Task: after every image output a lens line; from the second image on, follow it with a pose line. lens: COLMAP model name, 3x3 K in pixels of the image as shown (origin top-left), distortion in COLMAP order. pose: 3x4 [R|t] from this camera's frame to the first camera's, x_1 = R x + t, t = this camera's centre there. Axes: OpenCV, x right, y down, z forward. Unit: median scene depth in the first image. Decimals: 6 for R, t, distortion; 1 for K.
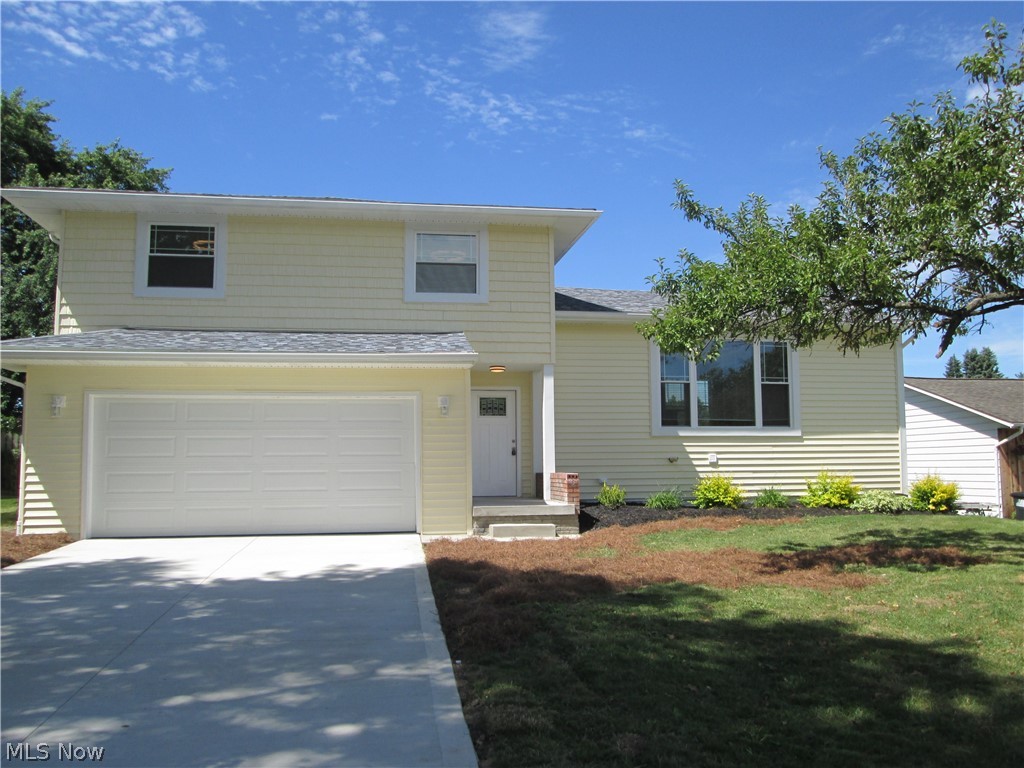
lens RADIAL K [[844.5, 0, 512.8], [0, 844.5, 380.5], [0, 0, 1]] dist [-0.033671, 0.013237]
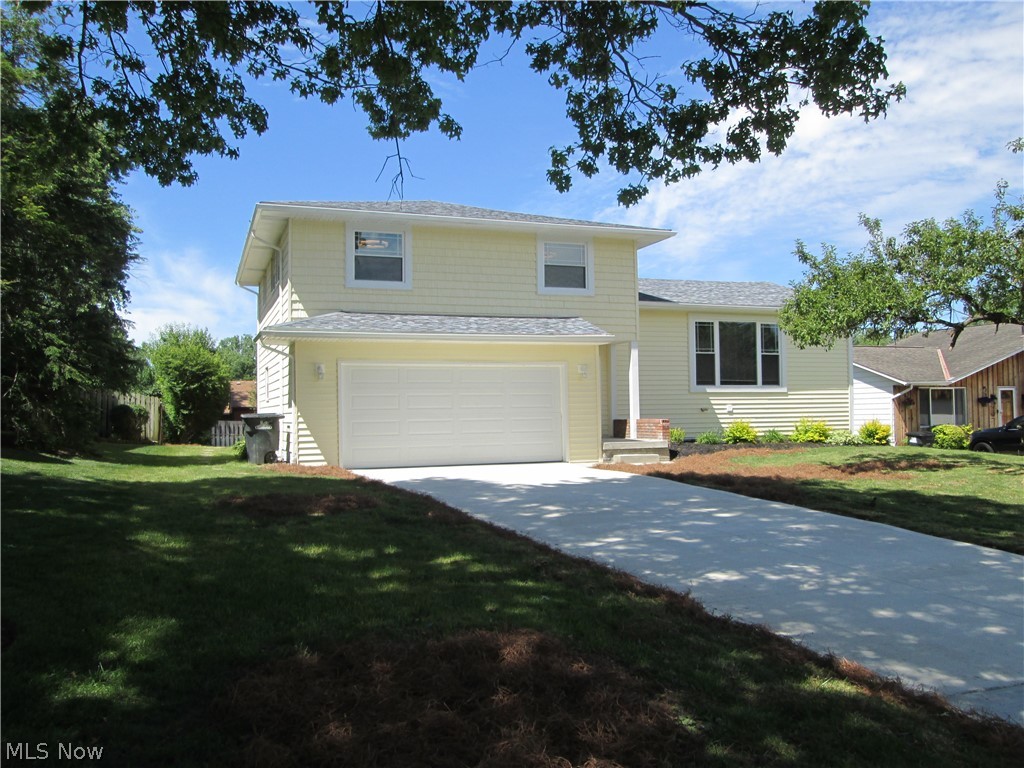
lens RADIAL K [[857.5, 0, 524.1], [0, 857.5, 383.0], [0, 0, 1]] dist [-0.003417, 0.002790]
pose [[0.980343, 0.000525, 0.197300, -0.413619], [-0.012312, 0.998210, 0.058519, -0.030603], [-0.196916, -0.059798, 0.978595, -0.343973]]
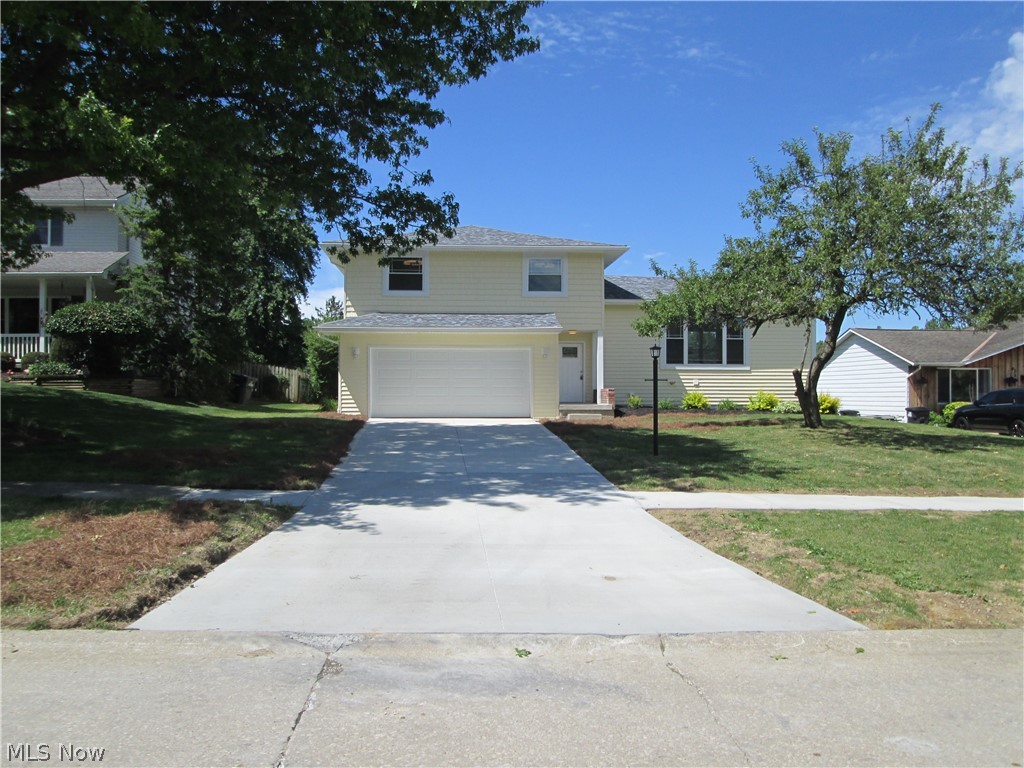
lens RADIAL K [[844.5, 0, 512.8], [0, 844.5, 380.5], [0, 0, 1]] dist [-0.033671, 0.013237]
pose [[0.995999, 0.006769, -0.089108, 0.017189], [0.000448, 0.996736, 0.080725, -0.057994], [0.089364, -0.080442, 0.992745, -0.847012]]
